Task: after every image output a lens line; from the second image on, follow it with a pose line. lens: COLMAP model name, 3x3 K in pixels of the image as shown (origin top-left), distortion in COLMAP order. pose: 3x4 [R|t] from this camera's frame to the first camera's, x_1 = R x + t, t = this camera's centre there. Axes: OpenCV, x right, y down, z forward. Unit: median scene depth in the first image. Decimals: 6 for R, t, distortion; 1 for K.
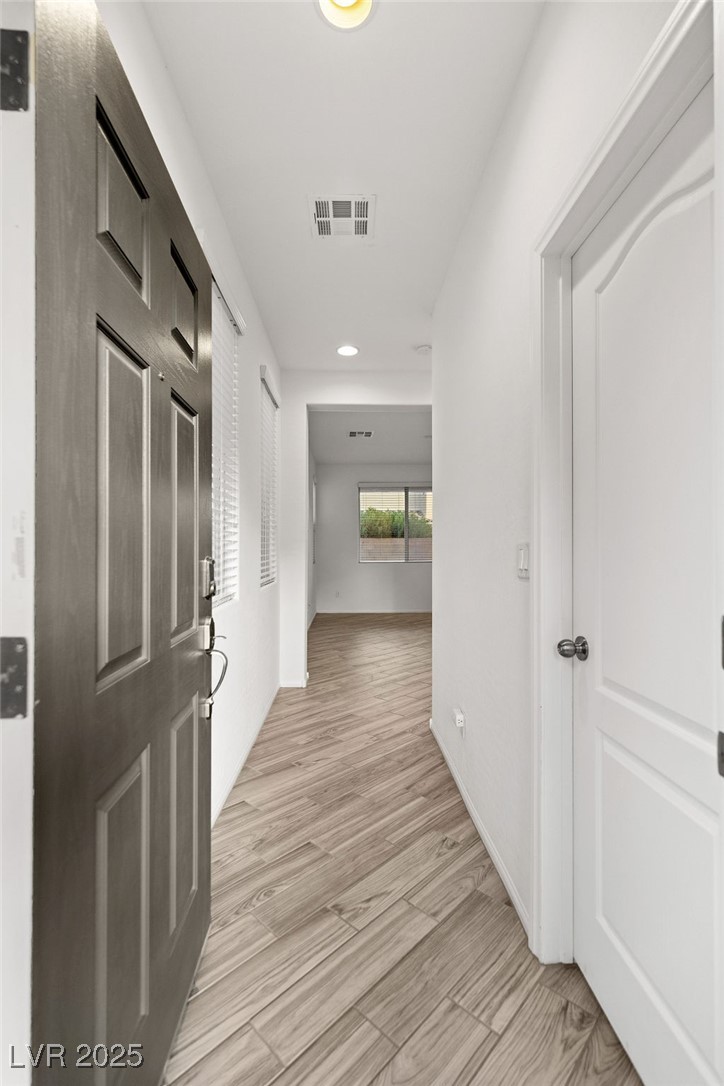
lens RADIAL K [[495.5, 0, 357.3], [0, 495.5, 541.9], [0, 0, 1]] dist [0.002619, -0.000420]
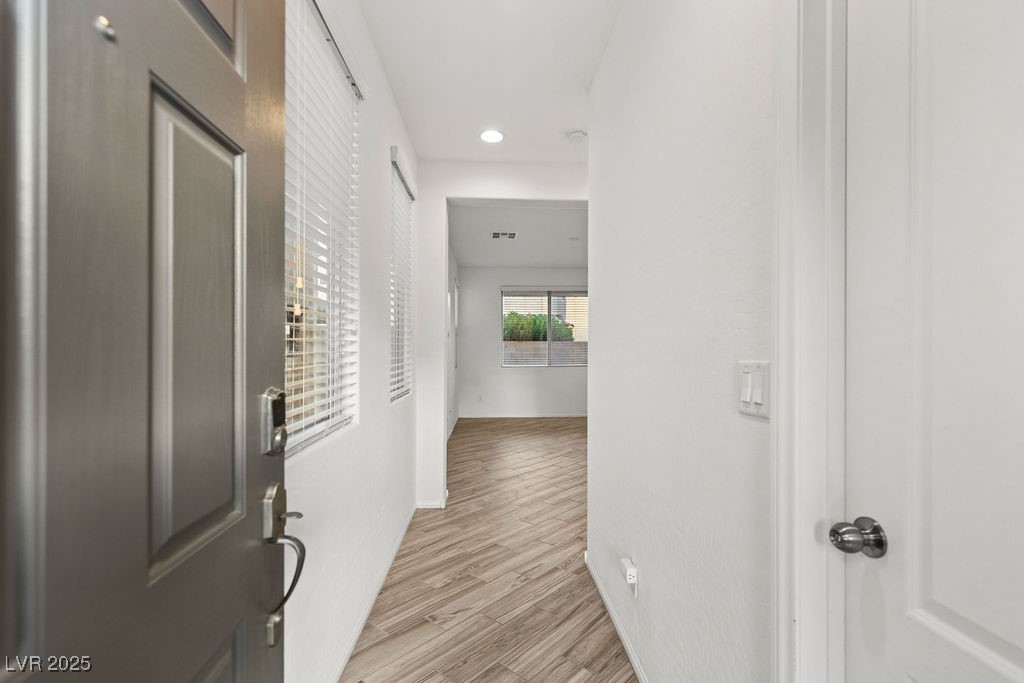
lens RADIAL K [[467.2, 0, 516.8], [0, 467.2, 344.8], [0, 0, 1]] dist [0.002619, -0.000420]
pose [[0.999266, 0.001947, 0.038247, -0.007404], [-0.002001, 0.999997, 0.001374, -0.012210], [-0.038244, -0.001449, 0.999267, 0.185869]]
